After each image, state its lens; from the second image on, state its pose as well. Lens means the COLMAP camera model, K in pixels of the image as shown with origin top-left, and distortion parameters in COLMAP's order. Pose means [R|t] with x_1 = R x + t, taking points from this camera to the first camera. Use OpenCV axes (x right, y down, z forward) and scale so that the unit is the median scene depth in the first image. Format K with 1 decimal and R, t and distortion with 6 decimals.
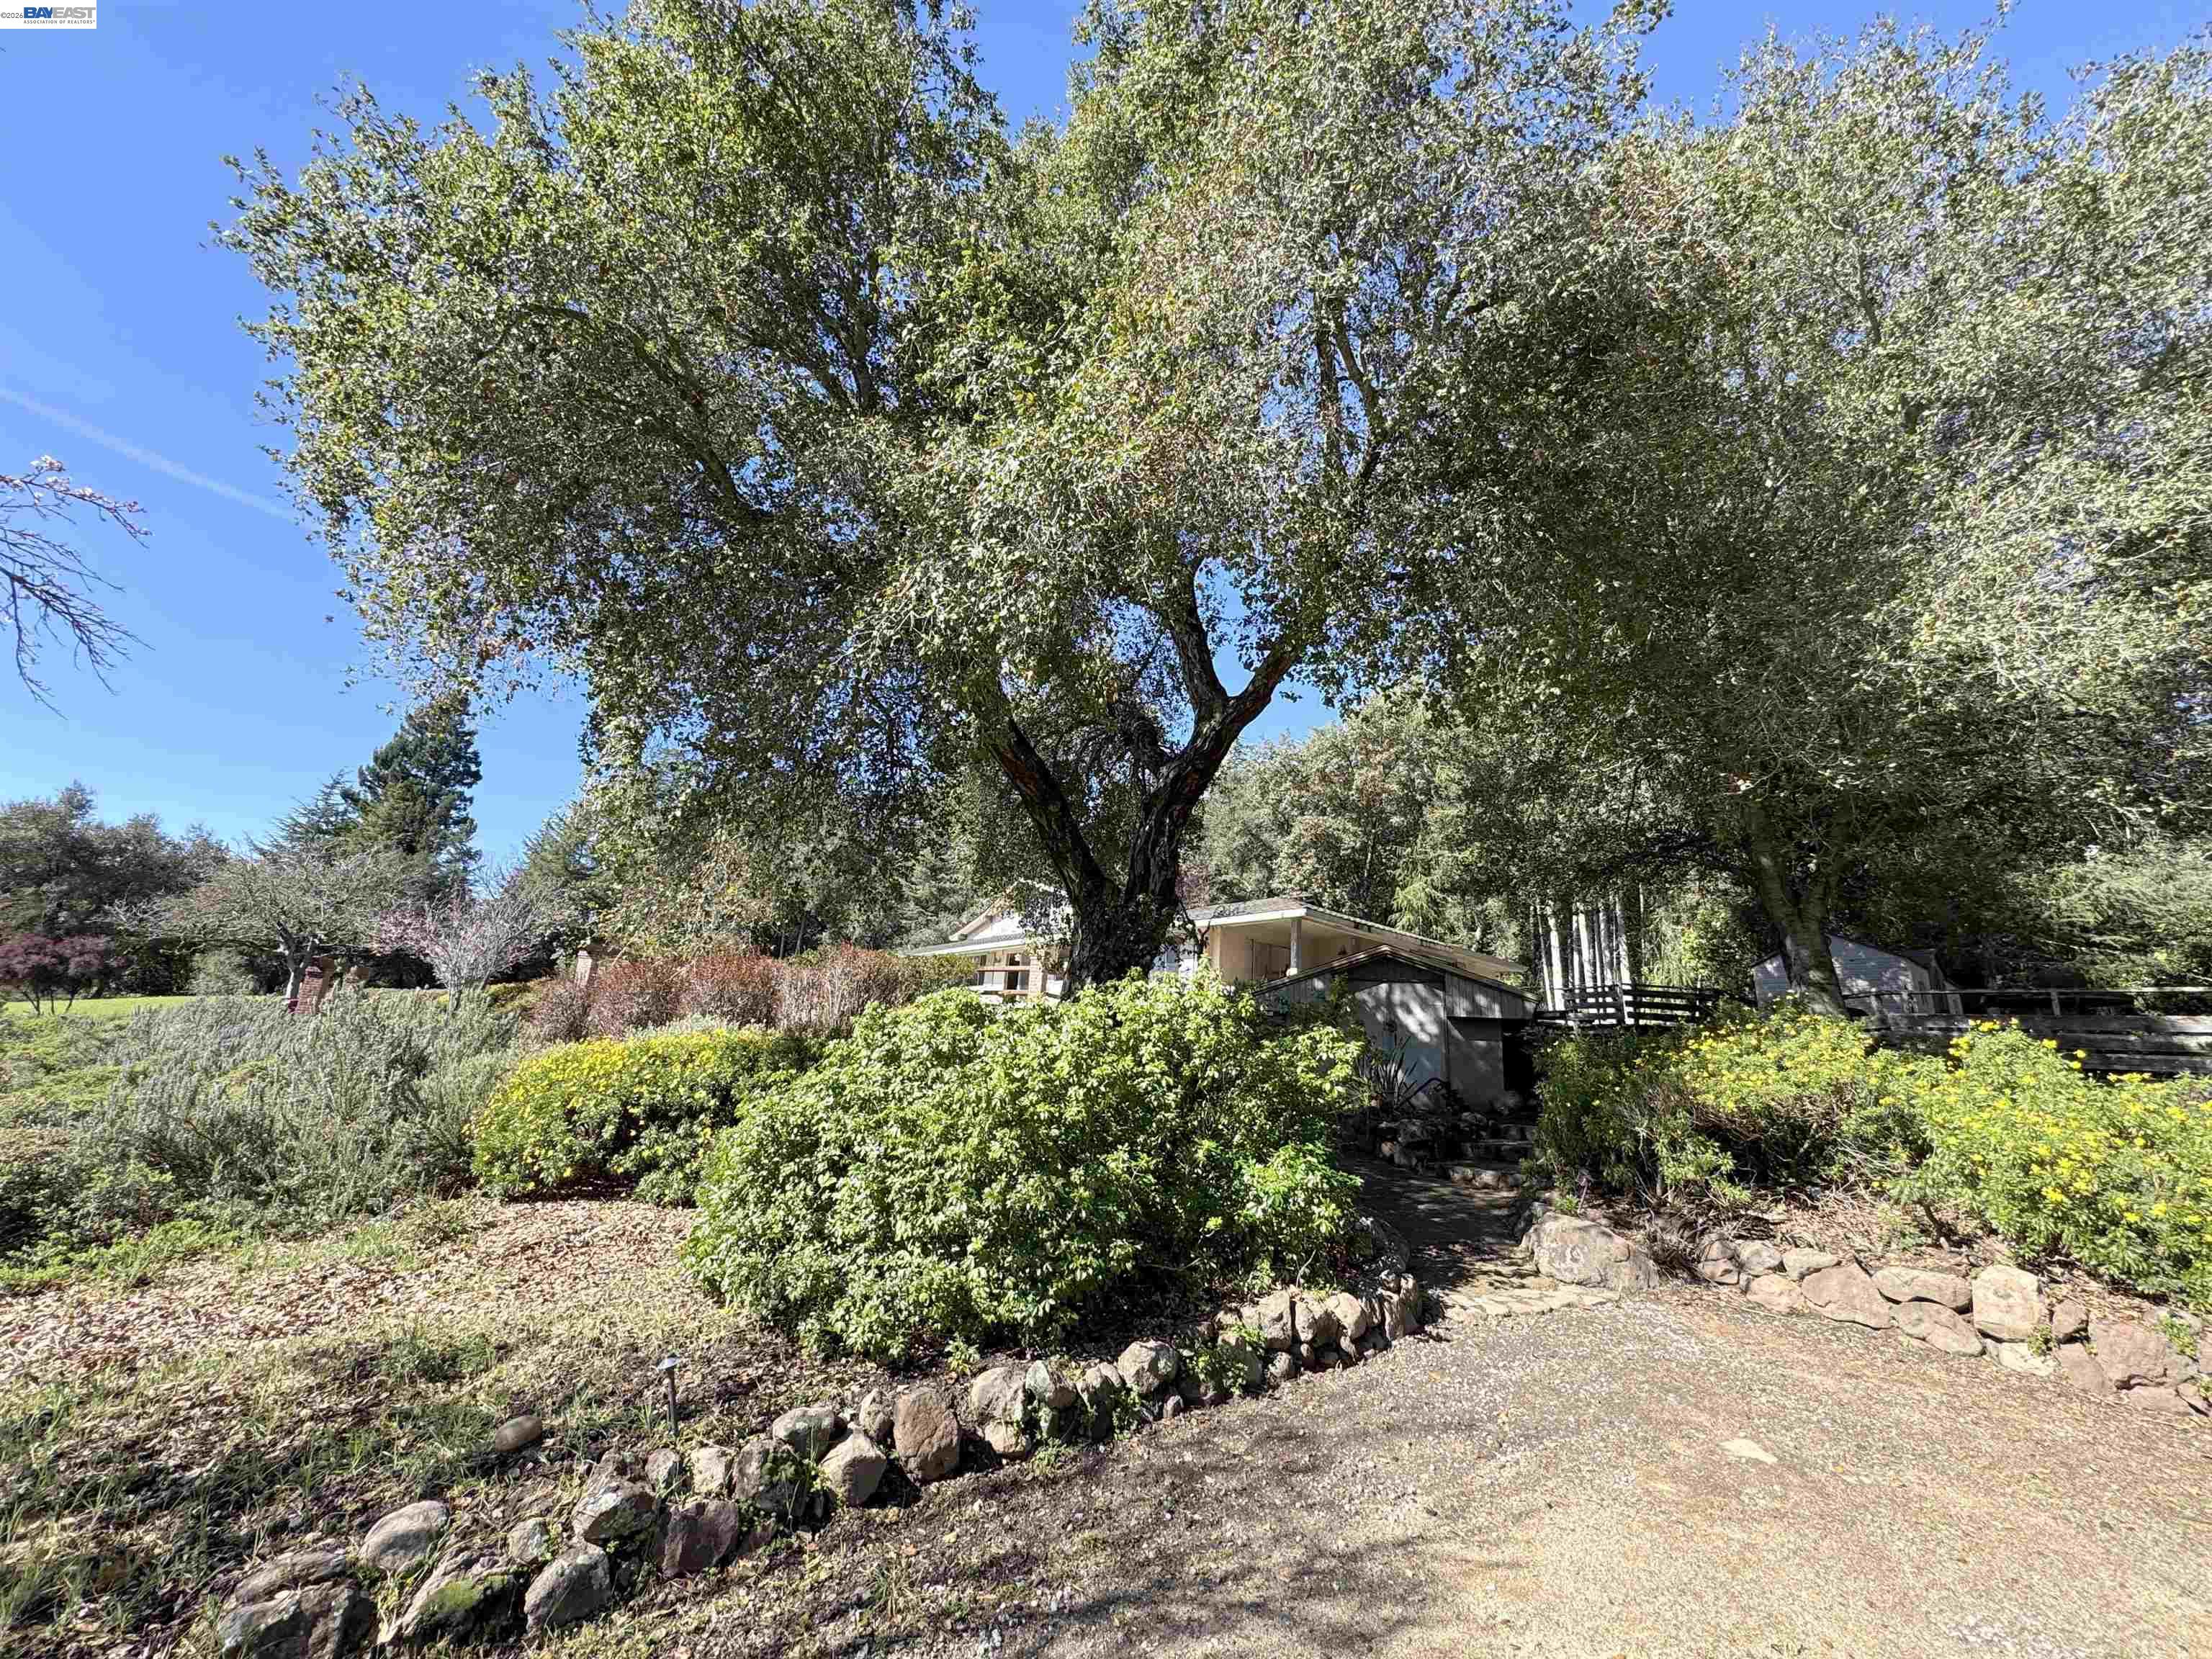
lens RADIAL K [[881.6, 0, 1092.0], [0, 881.6, 821.3], [0, 0, 1]] dist [-0.002627, -0.000459]
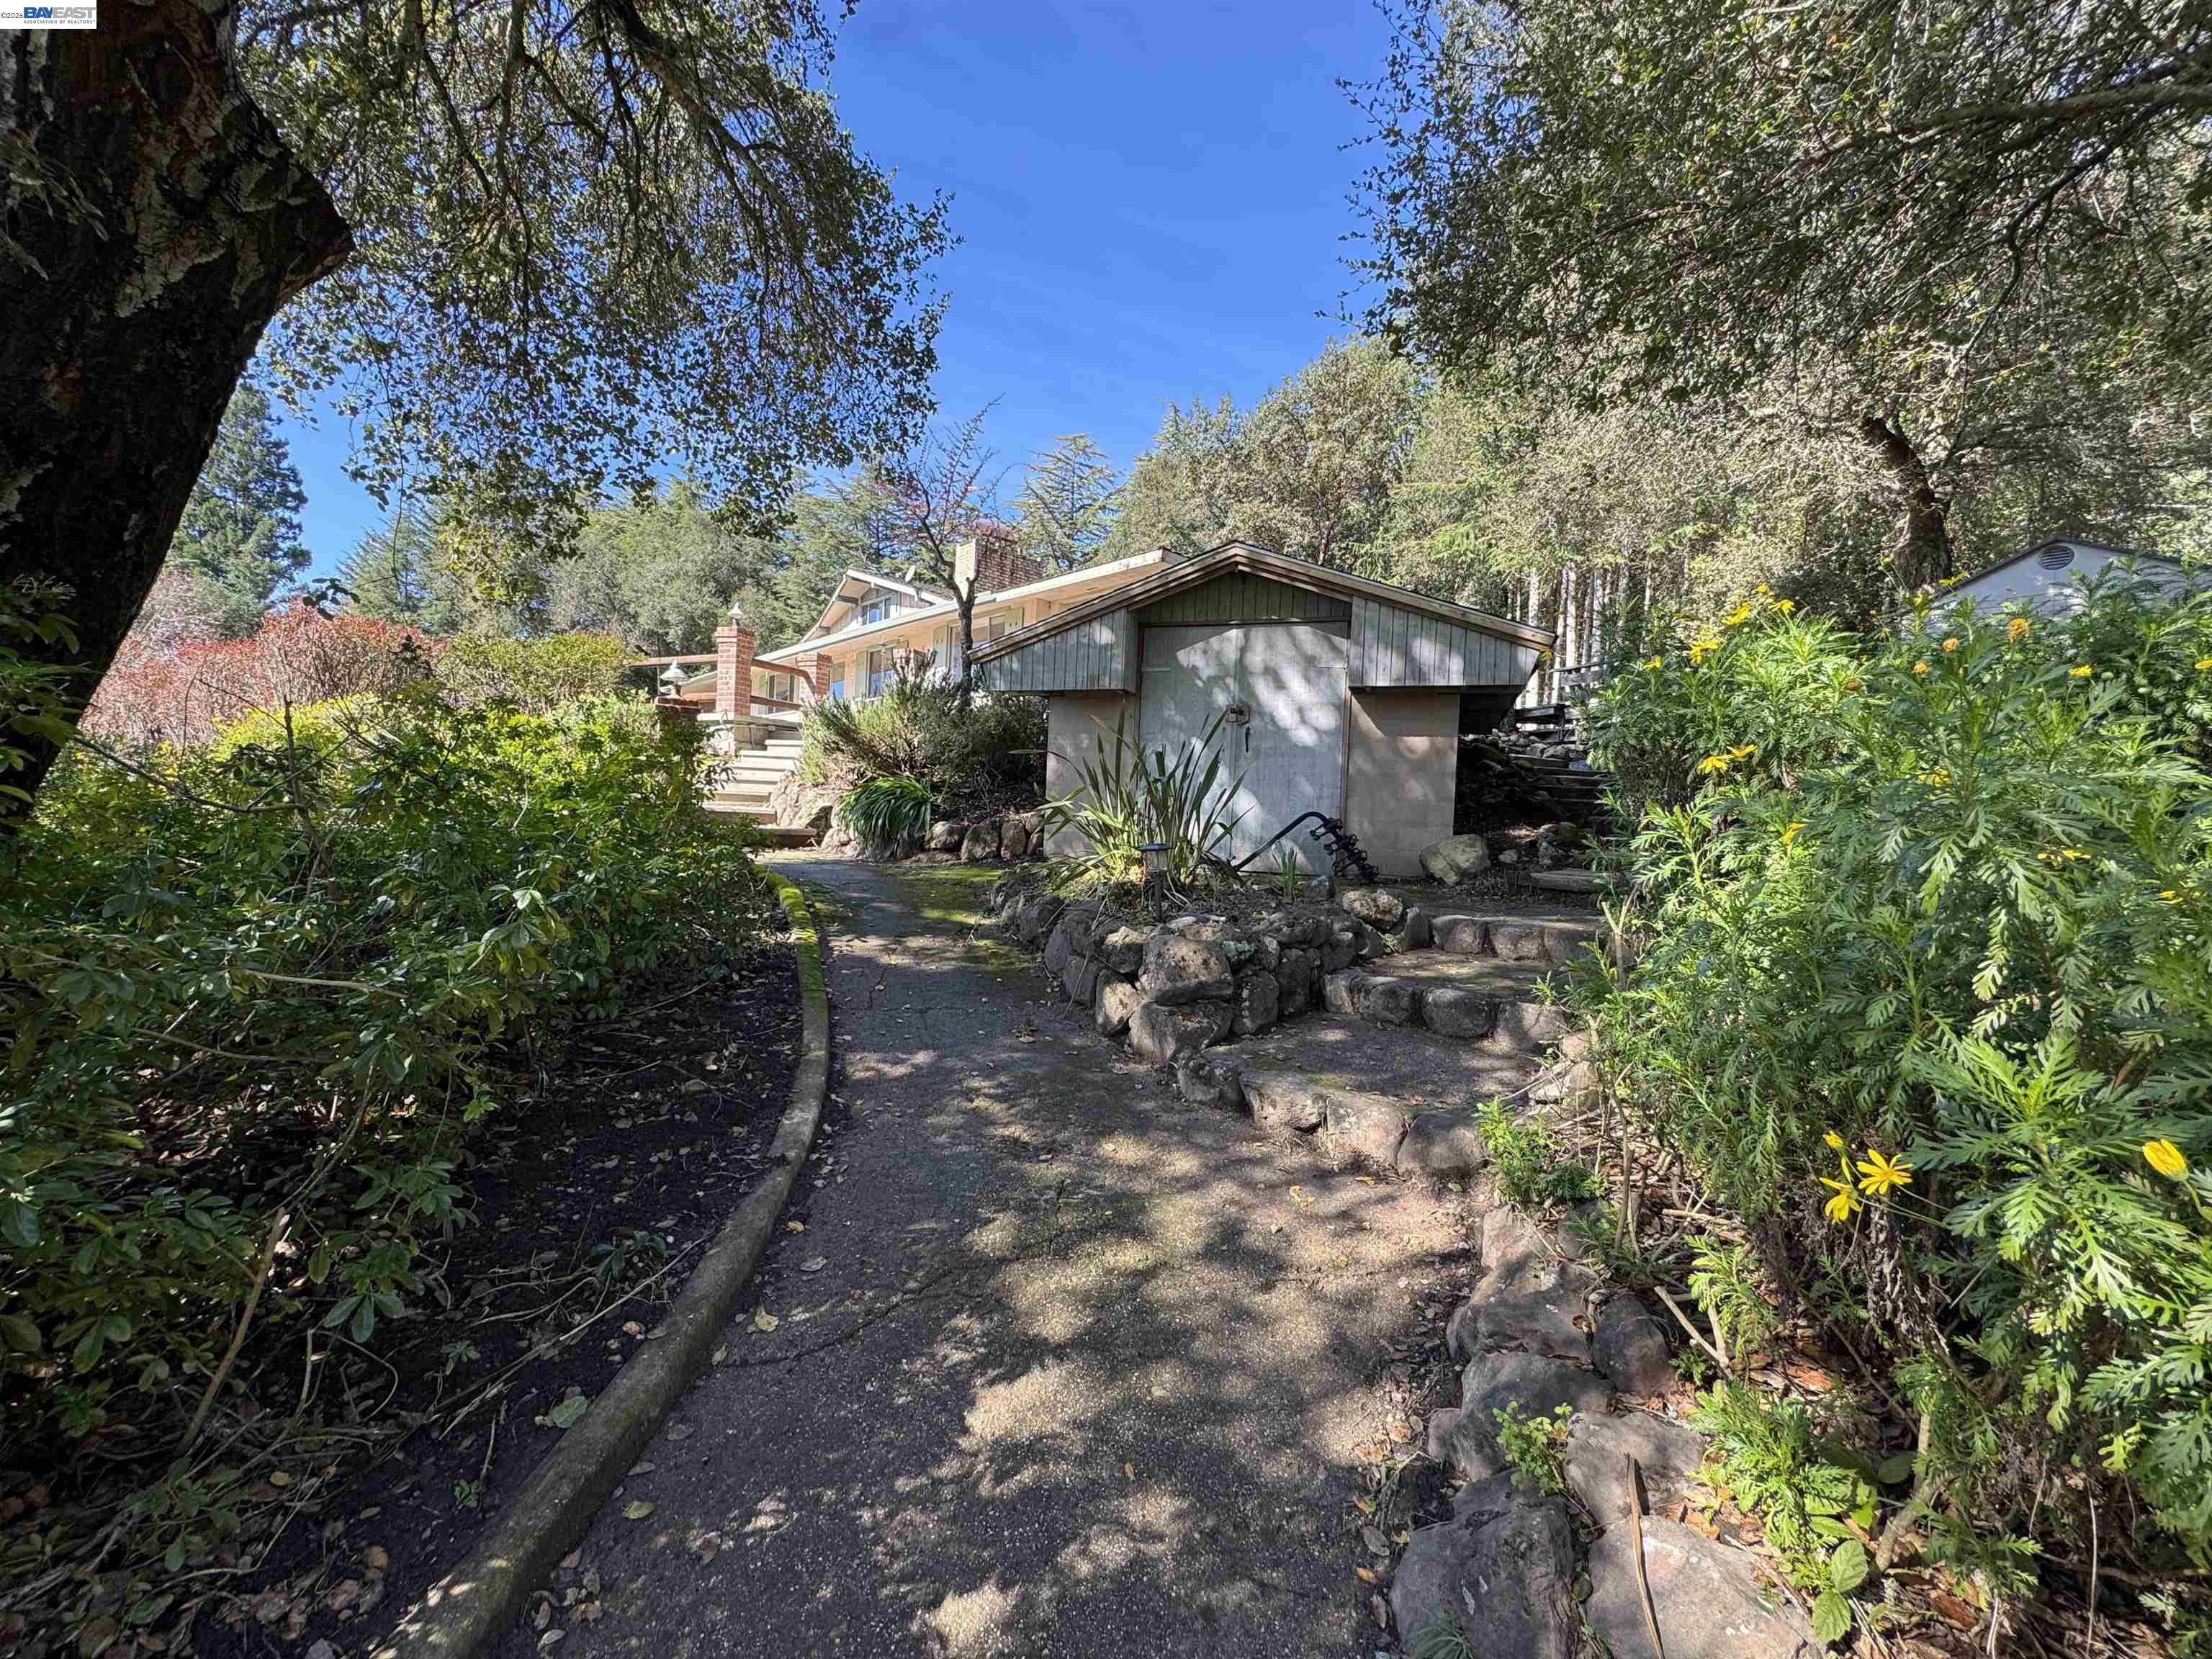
lens RADIAL K [[881.6, 0, 1096.4], [0, 881.6, 827.8], [0, 0, 1]] dist [-0.002627, -0.000459]
pose [[0.999094, -0.020988, 0.037019, 0.137060], [0.009570, 0.958447, 0.285110, 0.087017], [-0.041465, -0.284497, 0.957780, 0.293950]]
